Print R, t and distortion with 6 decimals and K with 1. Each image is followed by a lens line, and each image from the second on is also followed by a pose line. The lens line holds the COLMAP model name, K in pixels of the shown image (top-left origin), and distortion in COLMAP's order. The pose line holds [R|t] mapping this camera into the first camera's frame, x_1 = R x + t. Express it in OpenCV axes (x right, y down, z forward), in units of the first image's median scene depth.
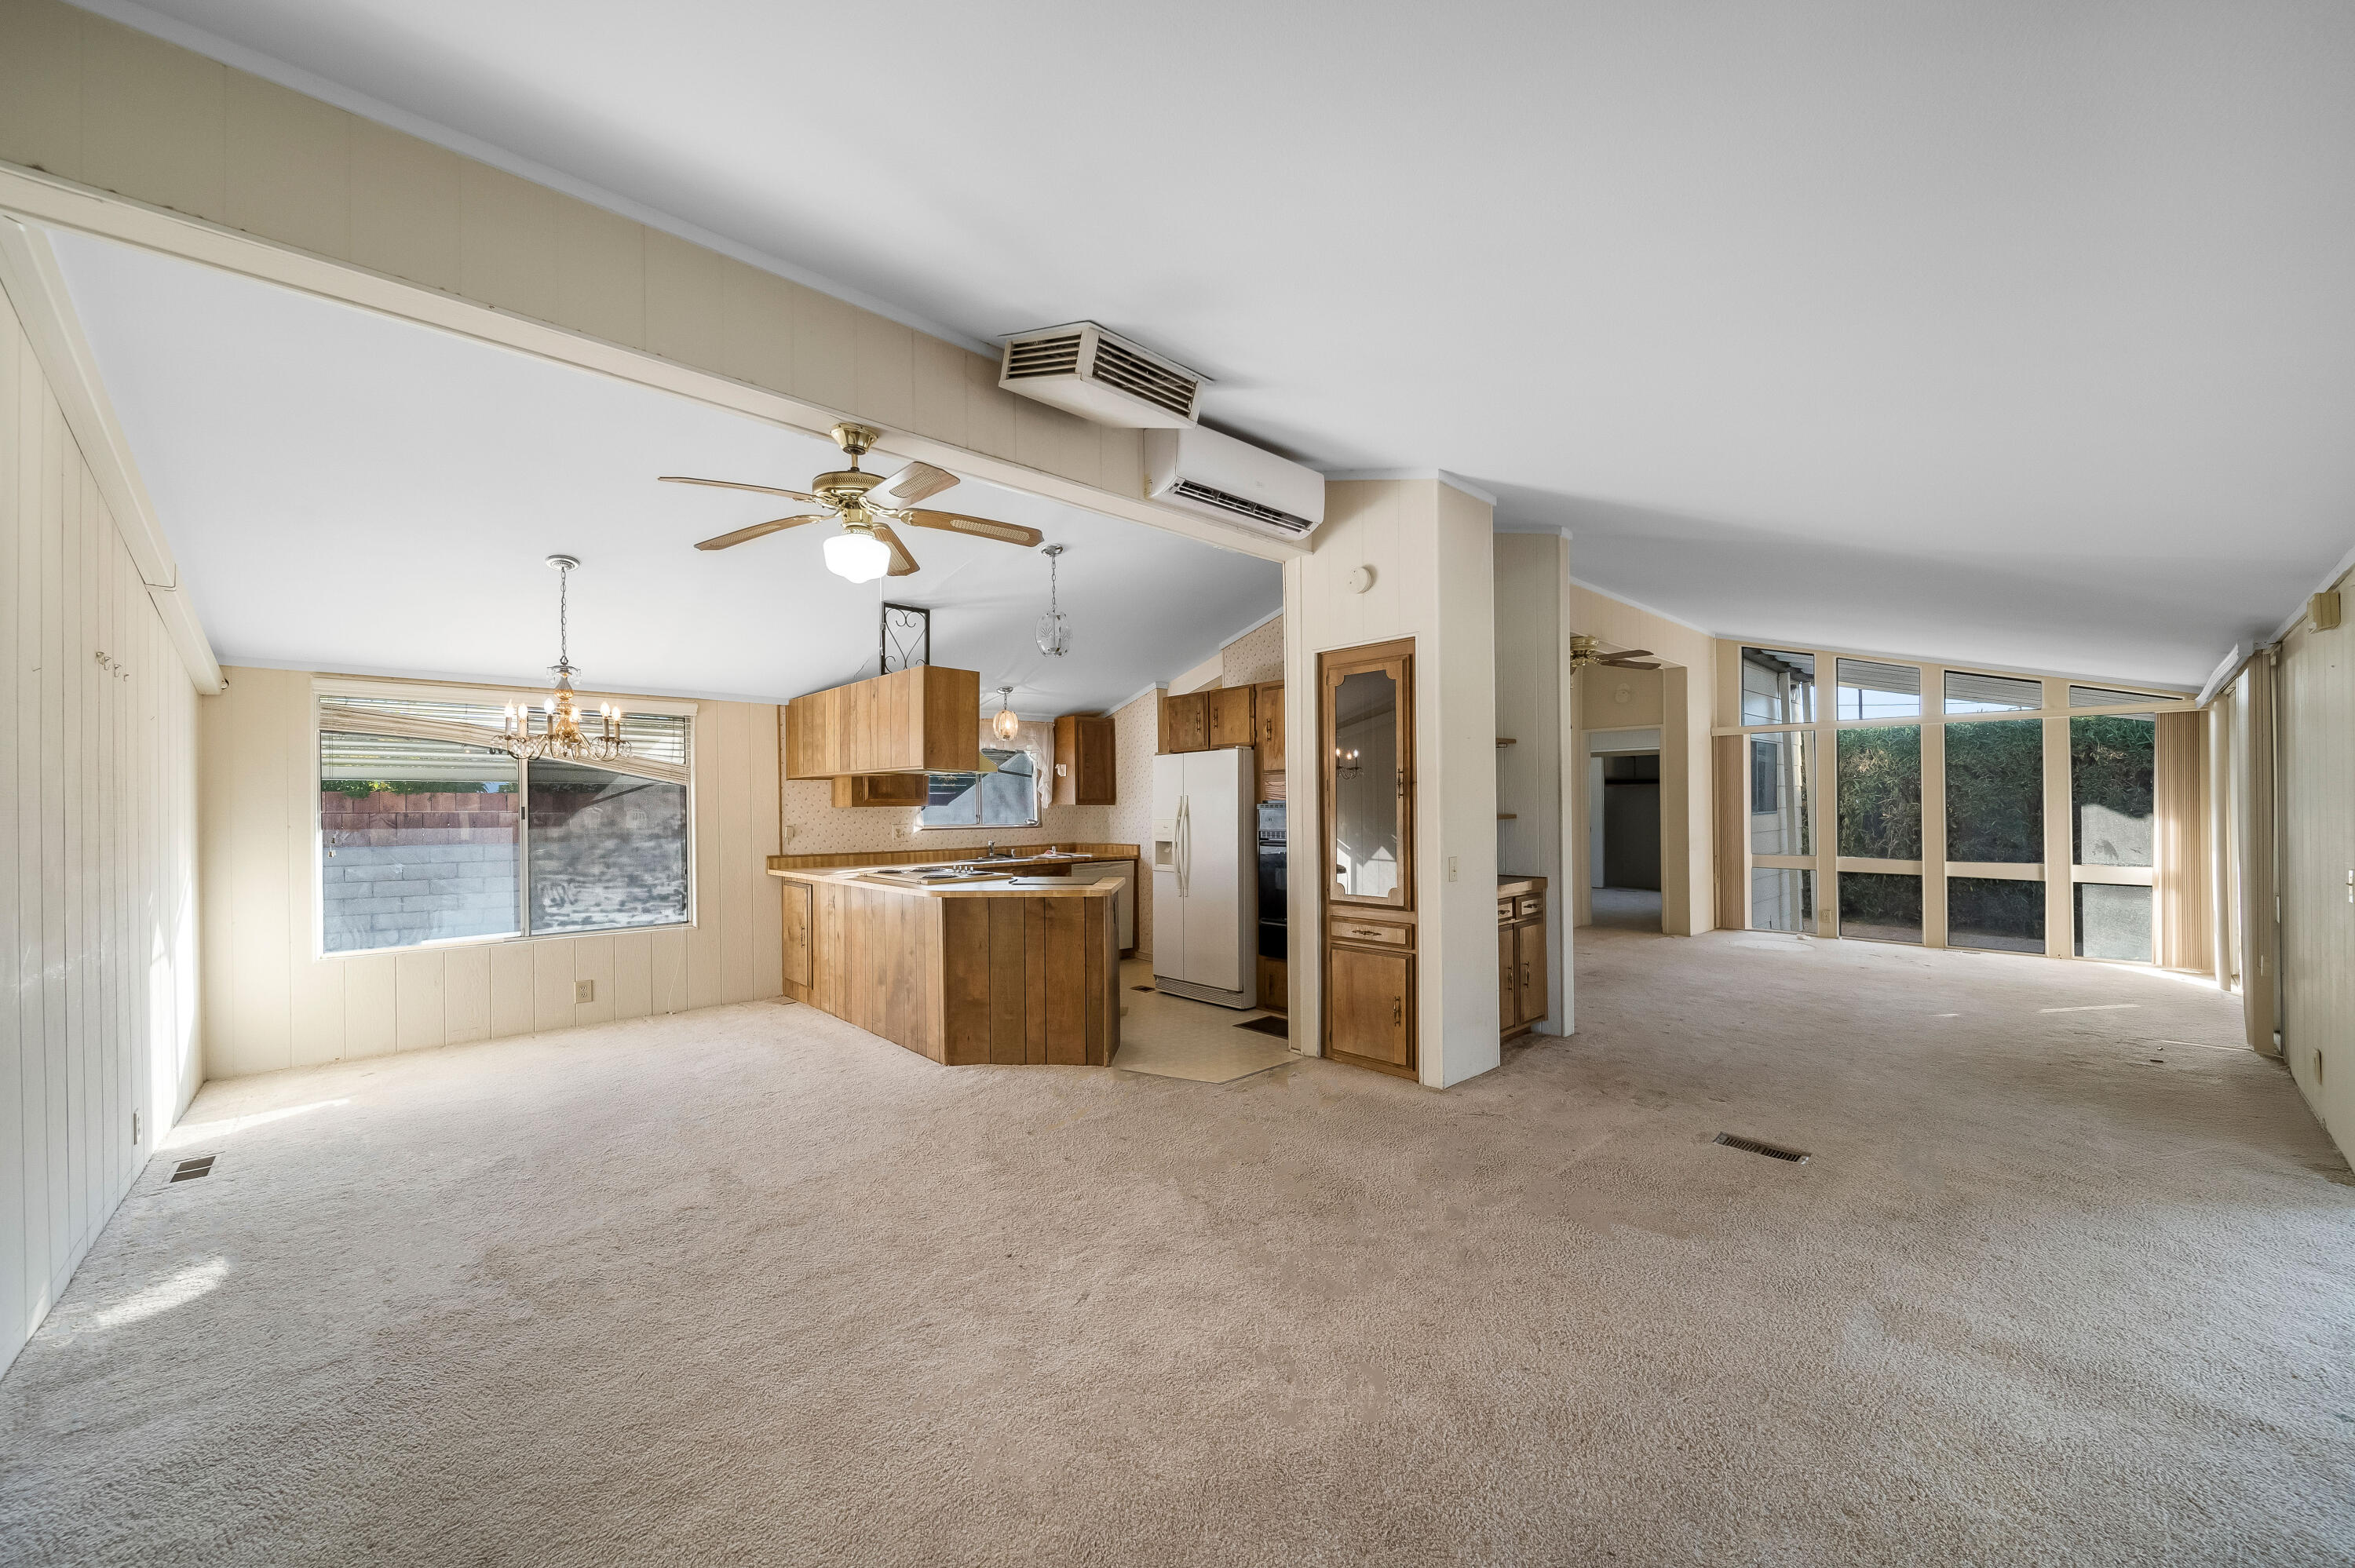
lens RADIAL K [[872.4, 0, 1175.1], [0, 872.4, 788.0], [0, 0, 1]] dist [-0.001641, -0.001326]
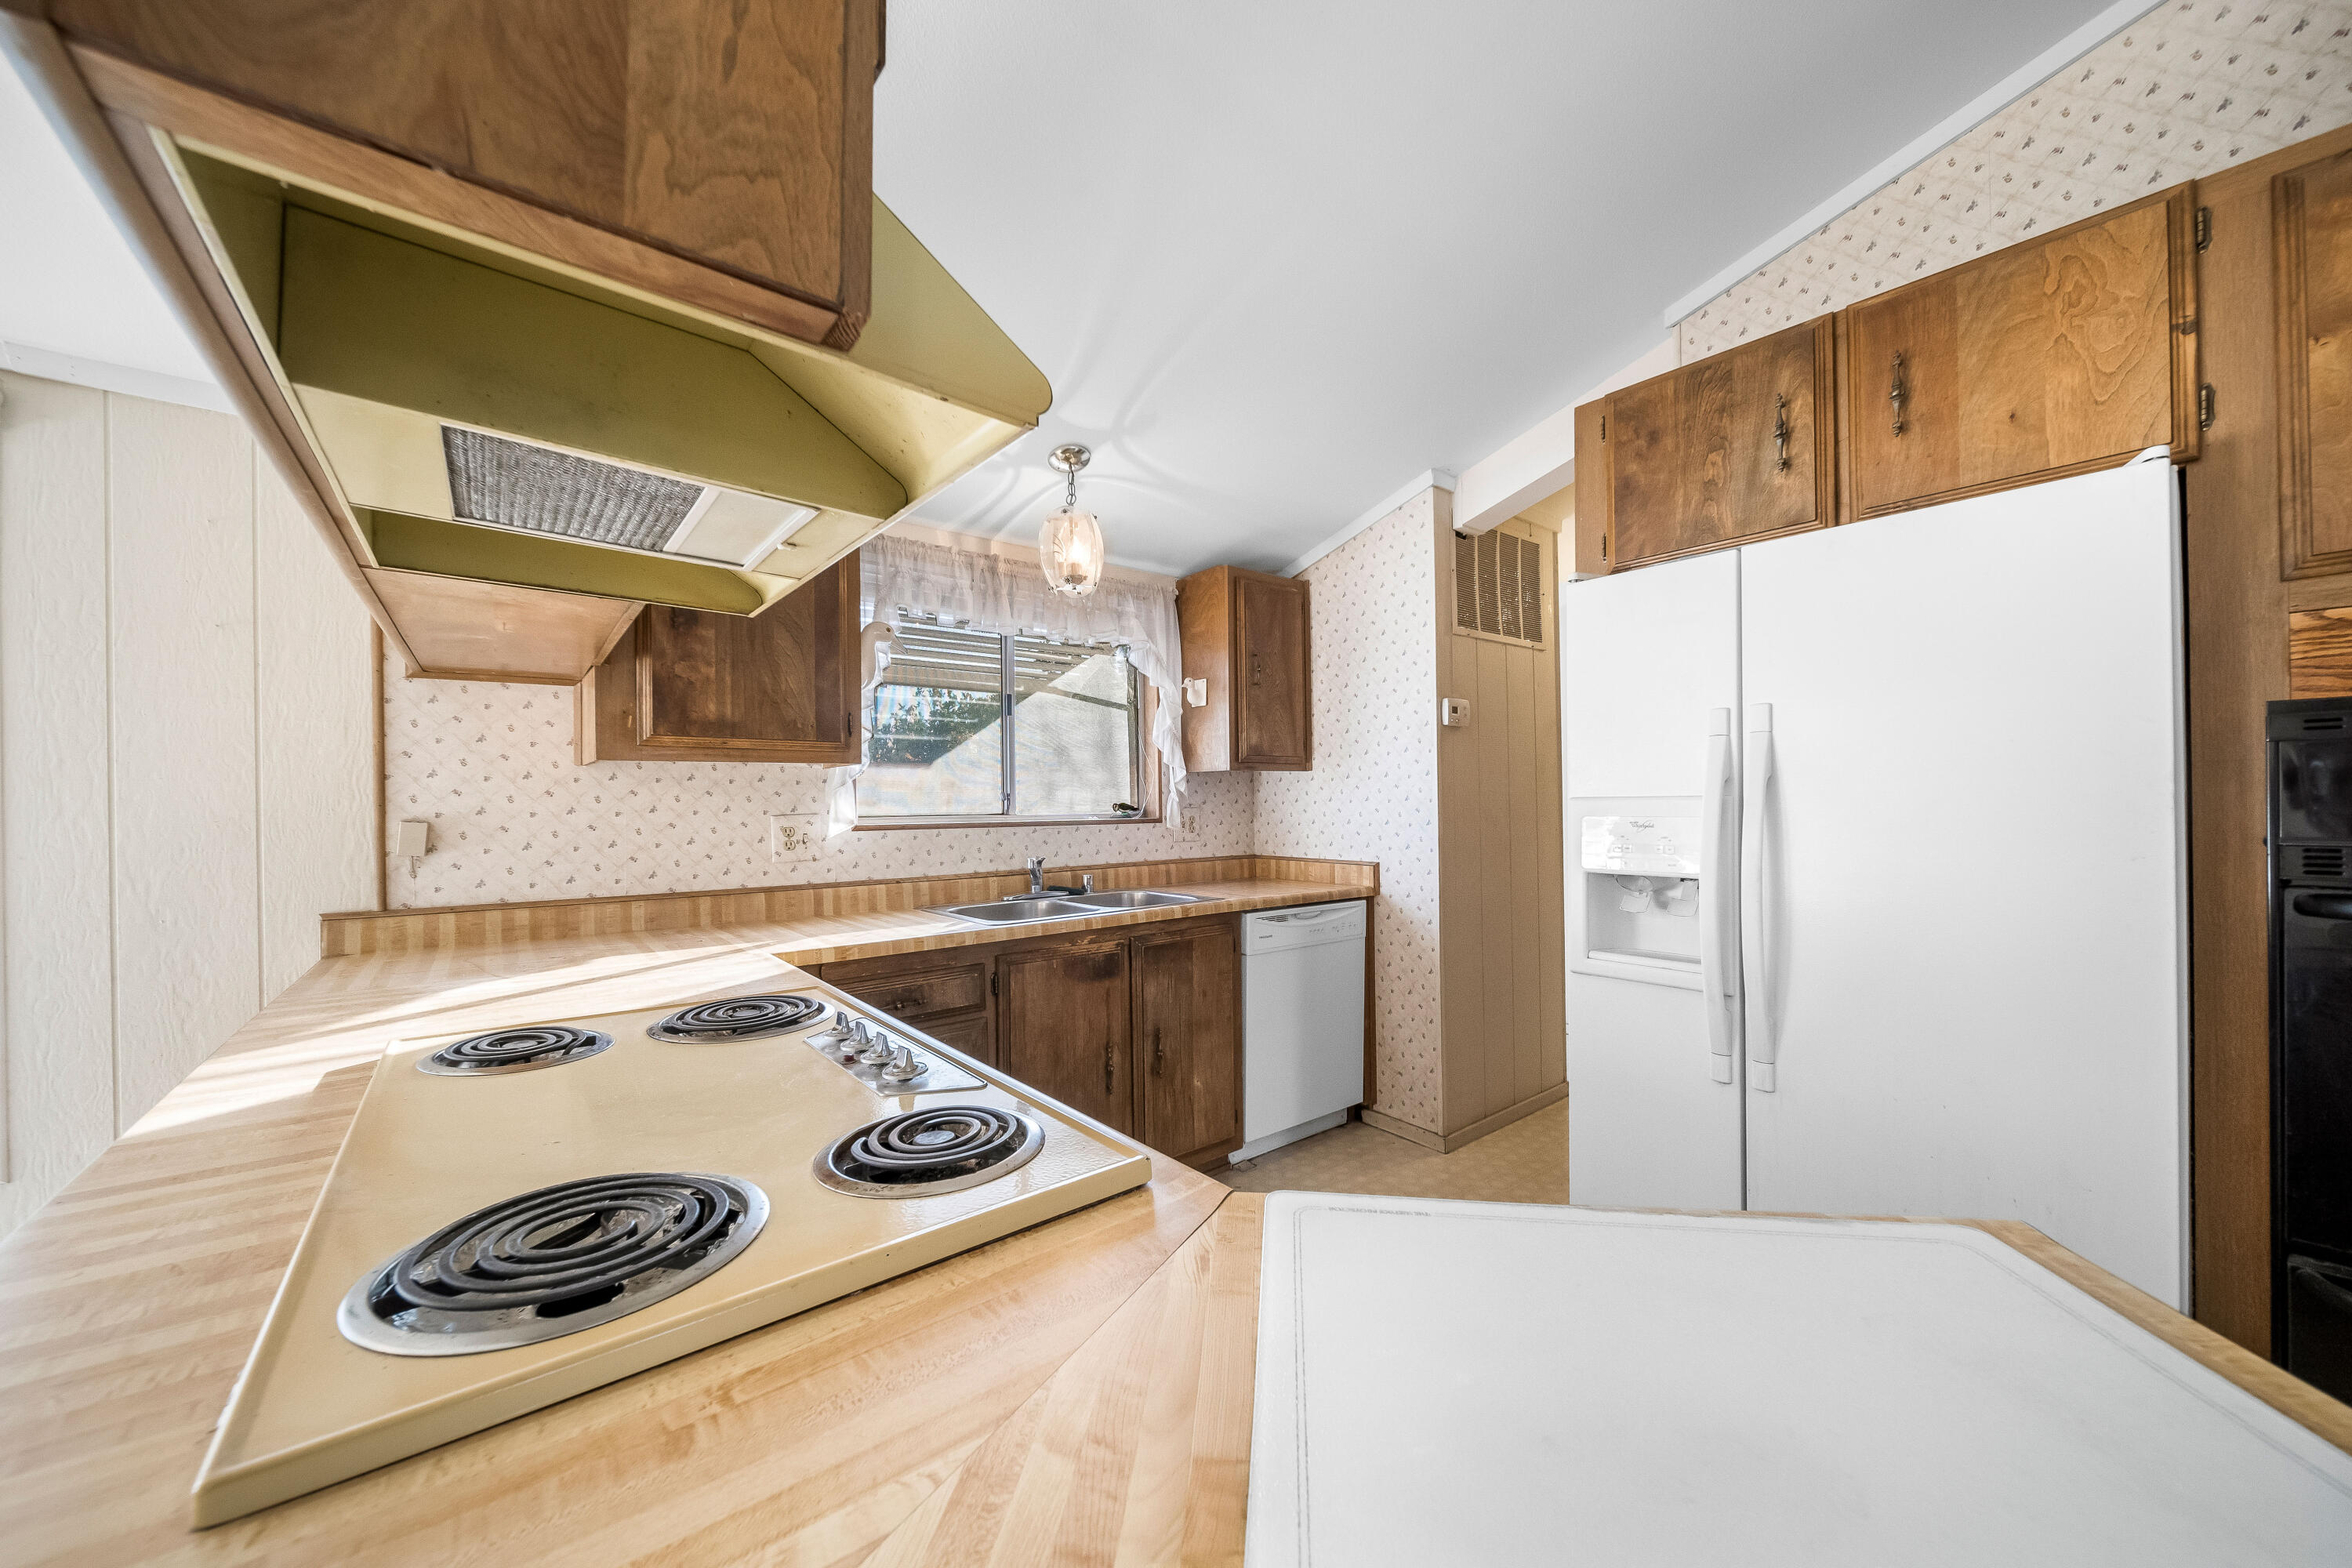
lens RADIAL K [[871.4, 0, 1173.1], [0, 871.4, 787.3], [0, 0, 1]] dist [-0.001641, -0.001326]
pose [[0.997856, -0.001297, -0.065437, -0.140192], [0.001826, 0.999966, 0.008031, 0.029911], [0.065425, -0.008134, 0.997824, 0.695444]]
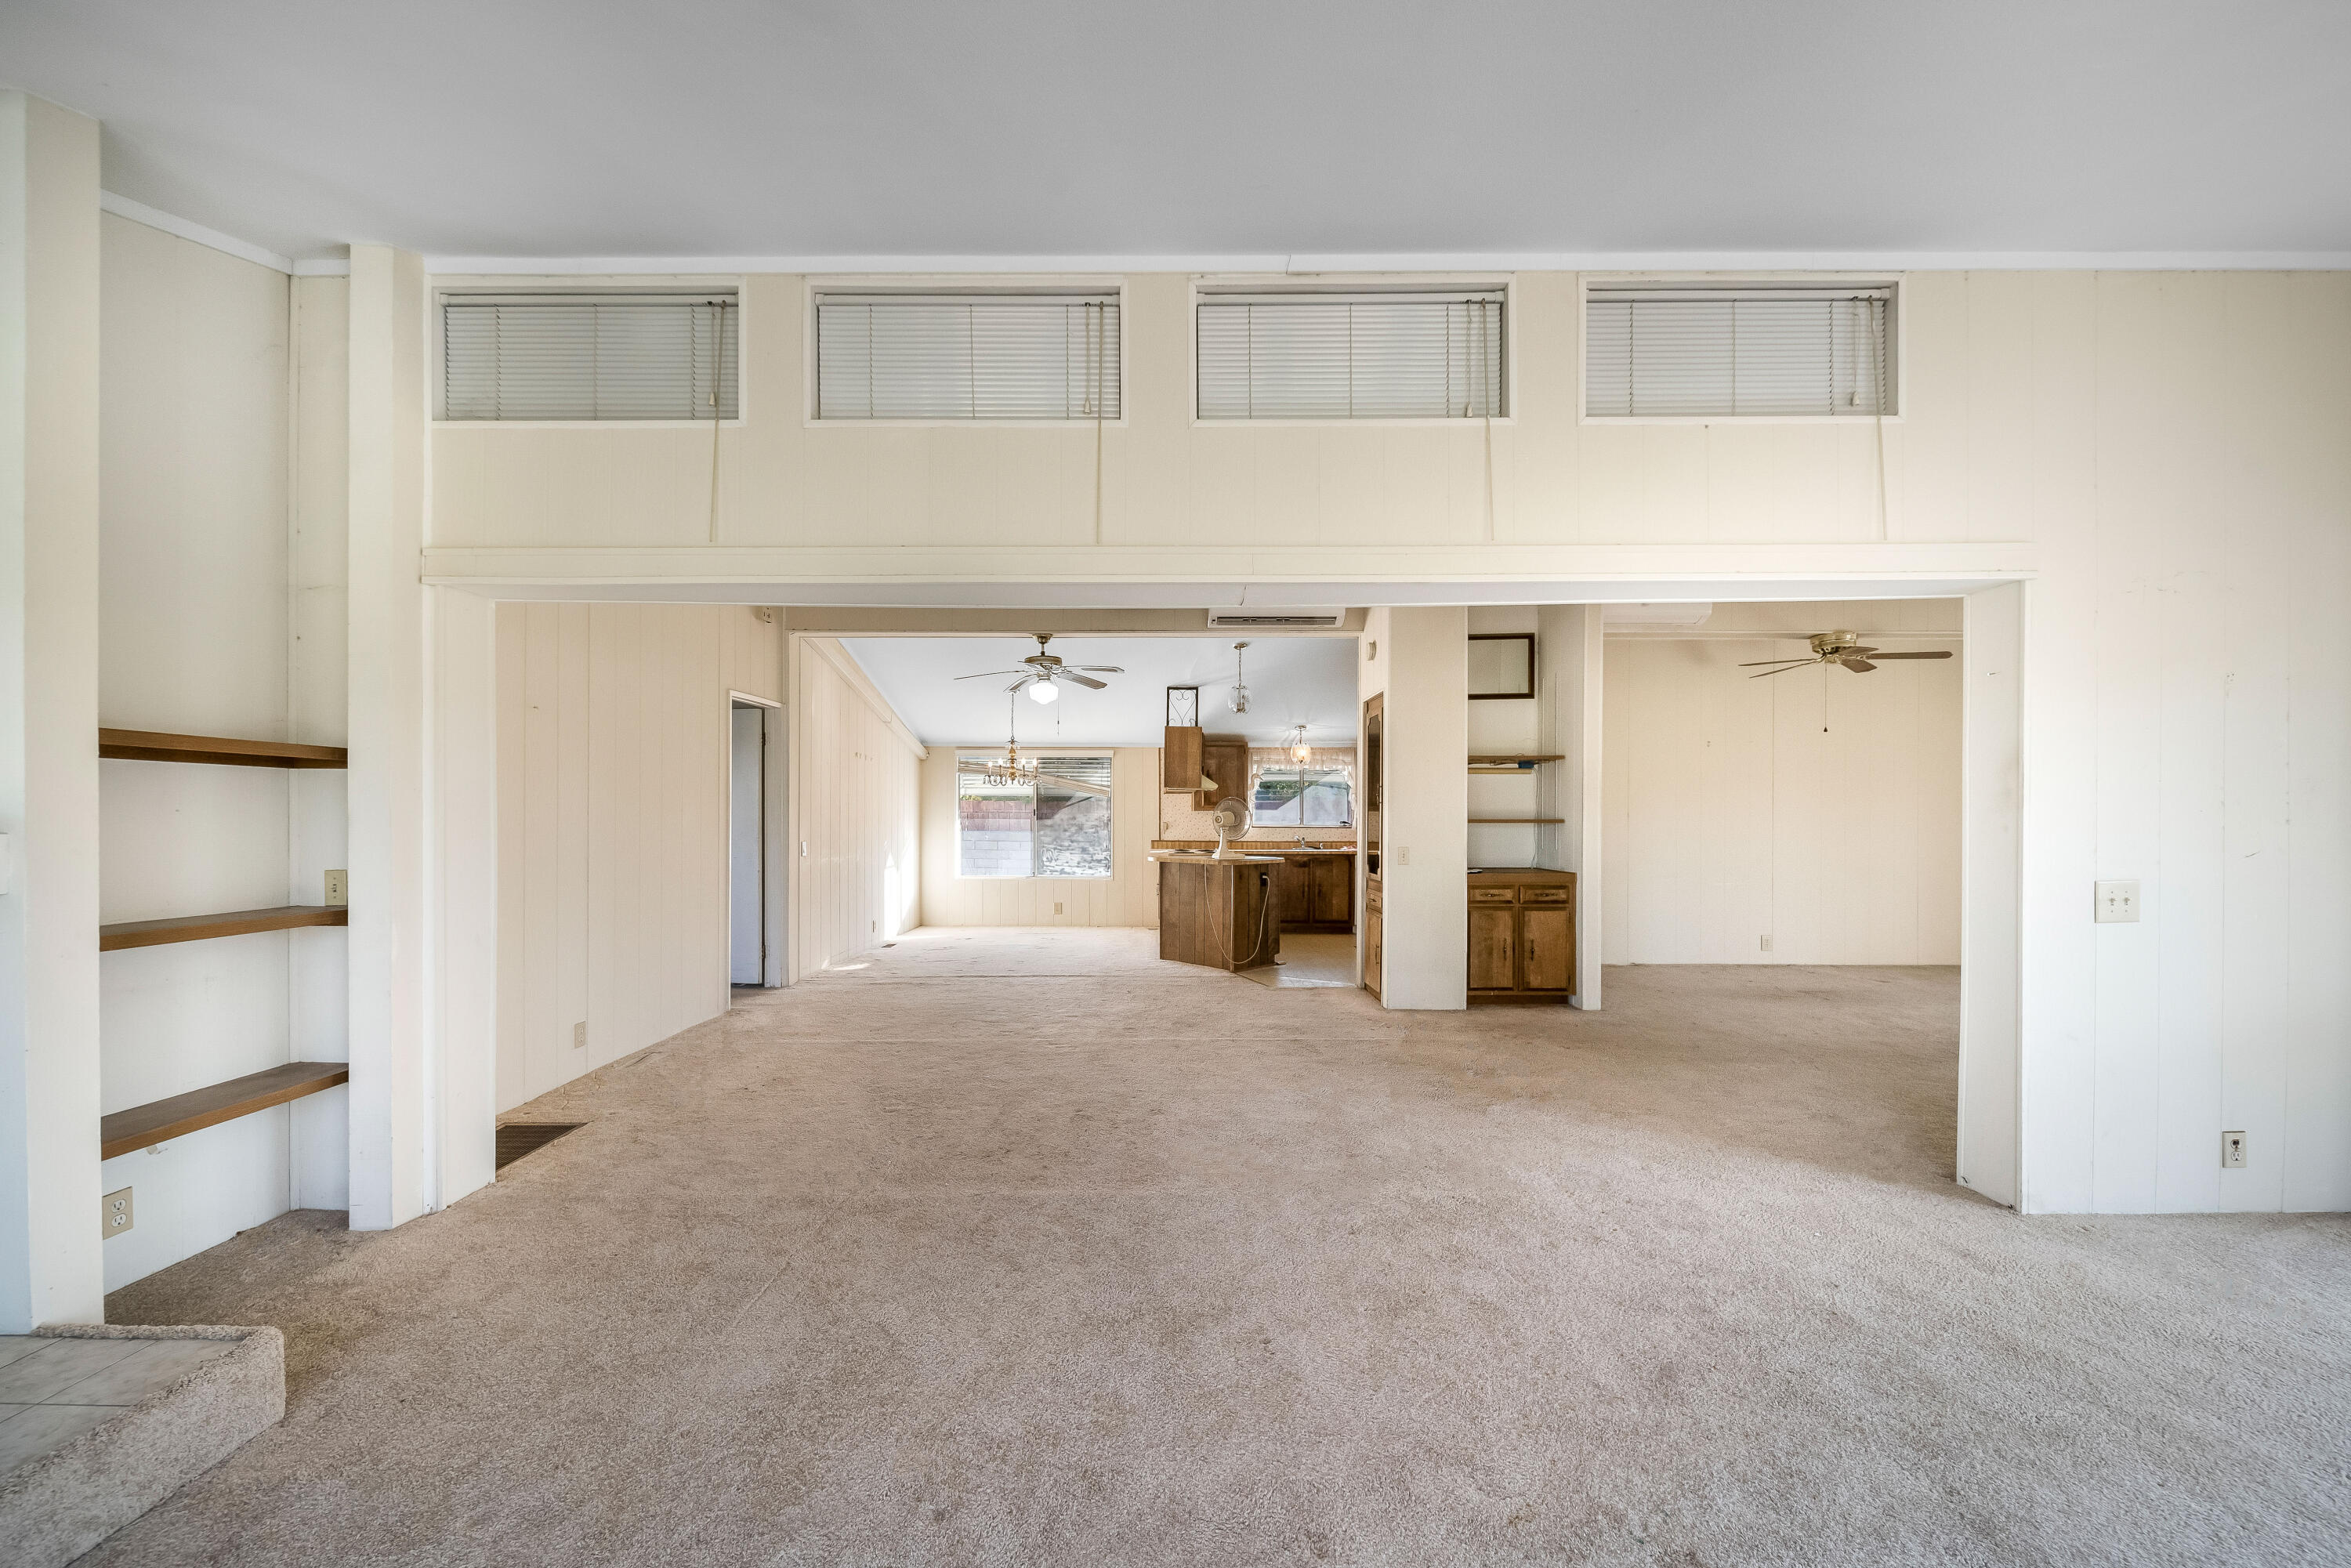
lens RADIAL K [[871.0, 0, 1161.8], [0, 871.0, 808.9], [0, 0, 1]] dist [-0.001641, -0.001326]
pose [[0.737496, 0.005806, -0.675327, 0.642588], [0.003949, 0.999909, 0.012909, -0.001751], [0.675340, -0.012187, 0.737406, -0.193410]]
